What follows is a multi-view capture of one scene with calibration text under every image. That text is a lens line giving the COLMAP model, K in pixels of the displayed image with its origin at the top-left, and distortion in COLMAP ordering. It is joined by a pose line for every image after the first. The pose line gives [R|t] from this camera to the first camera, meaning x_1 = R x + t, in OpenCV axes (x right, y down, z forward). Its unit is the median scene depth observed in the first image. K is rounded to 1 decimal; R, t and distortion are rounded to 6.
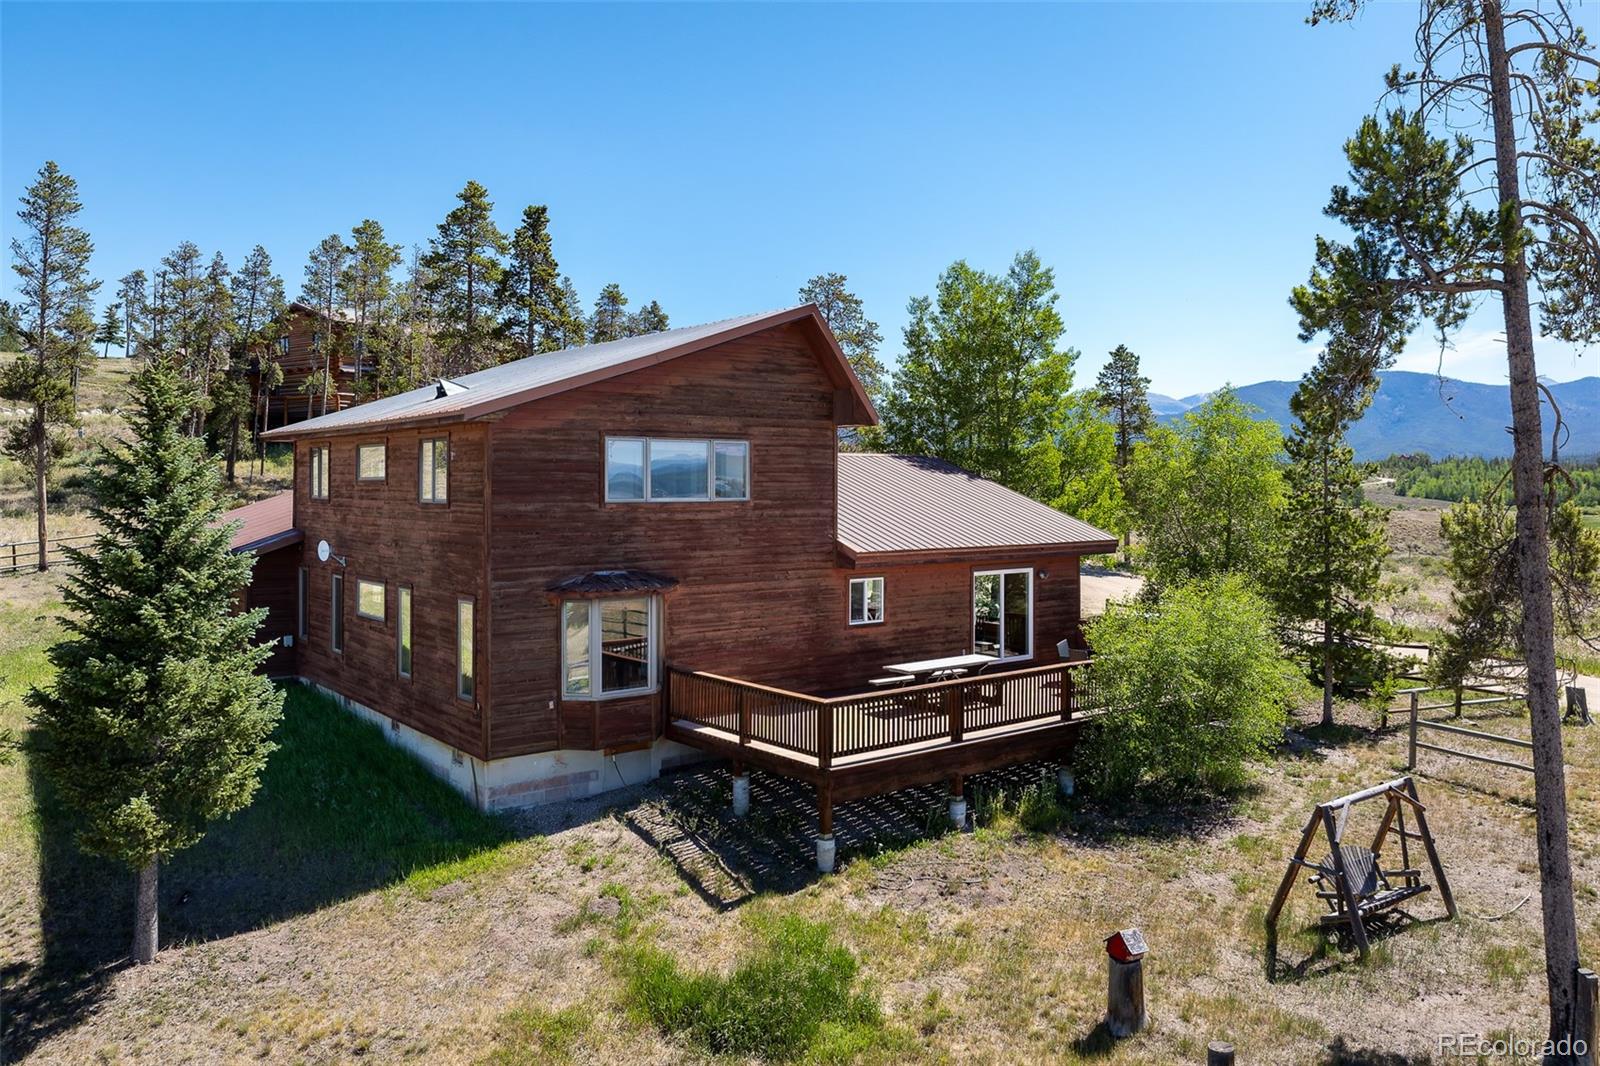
lens RADIAL K [[1115.8, 0, 794.4], [0, 1115.8, 495.8], [0, 0, 1]] dist [0.002868, -0.000672]
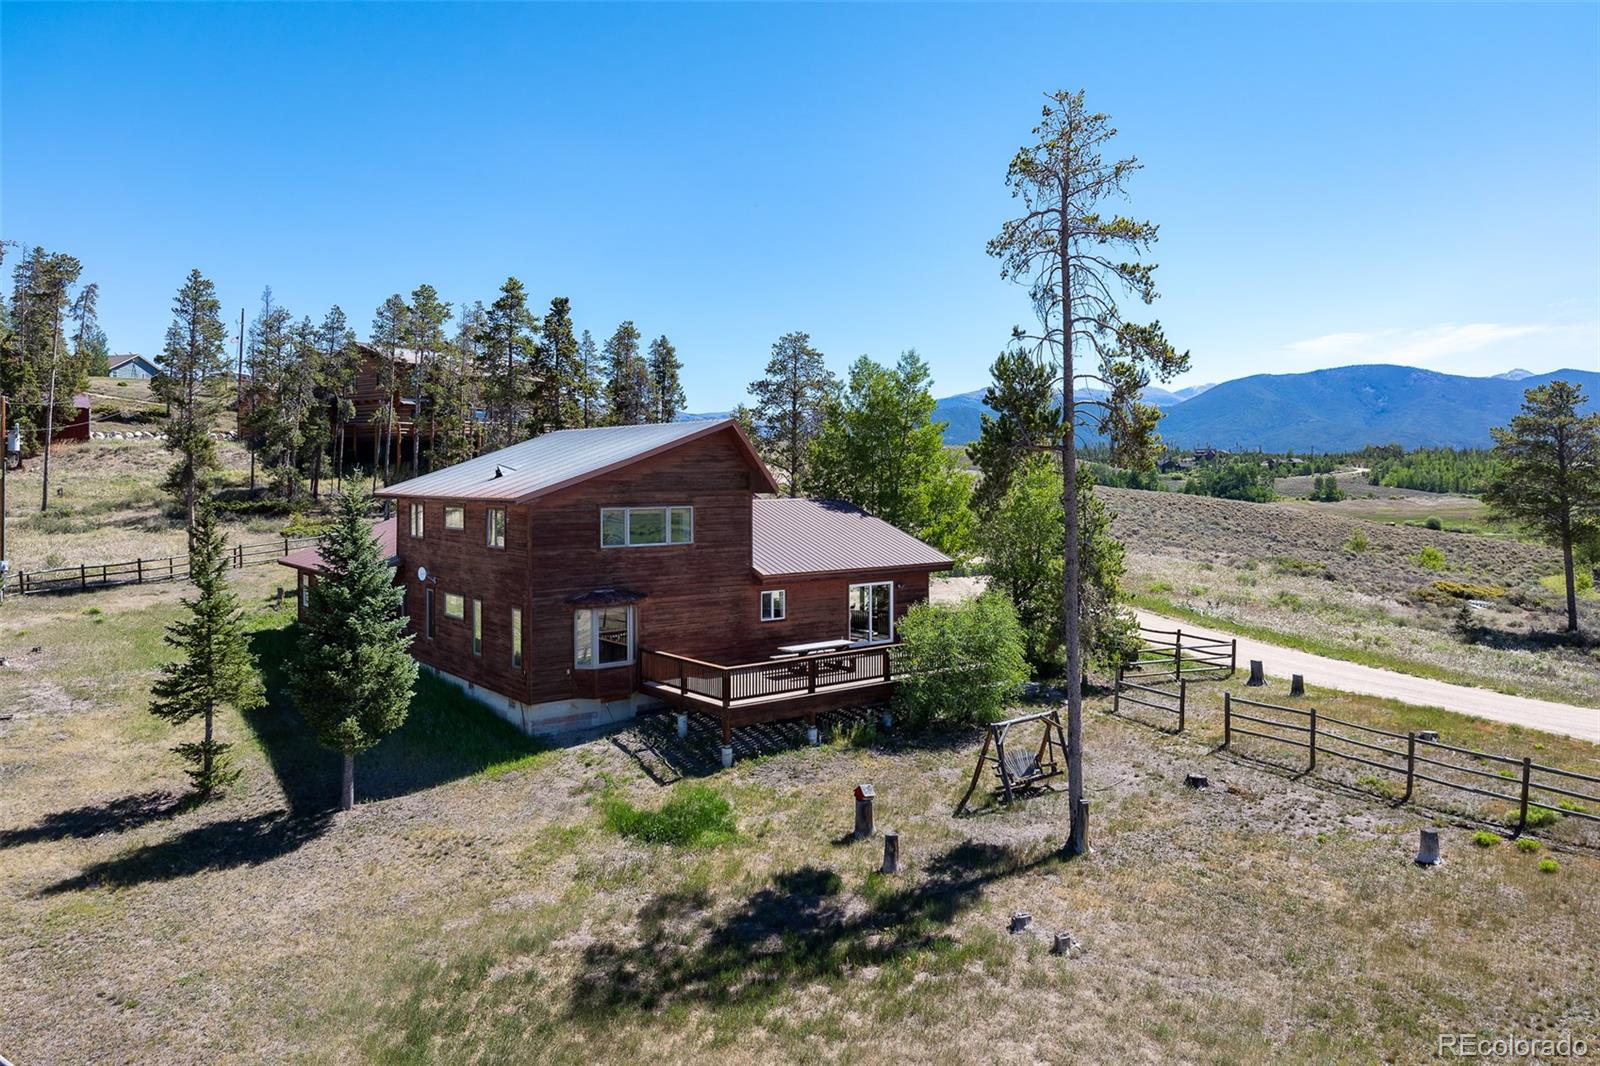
lens RADIAL K [[1073.0, 0, 804.5], [0, 1073.0, 487.6], [0, 0, 1]] dist [0.005977, 0.000707]
pose [[0.999955, -0.004184, -0.008497, 0.140997], [0.004227, 0.999979, 0.004965, -0.088554], [0.008476, -0.005001, 0.999952, -0.564091]]
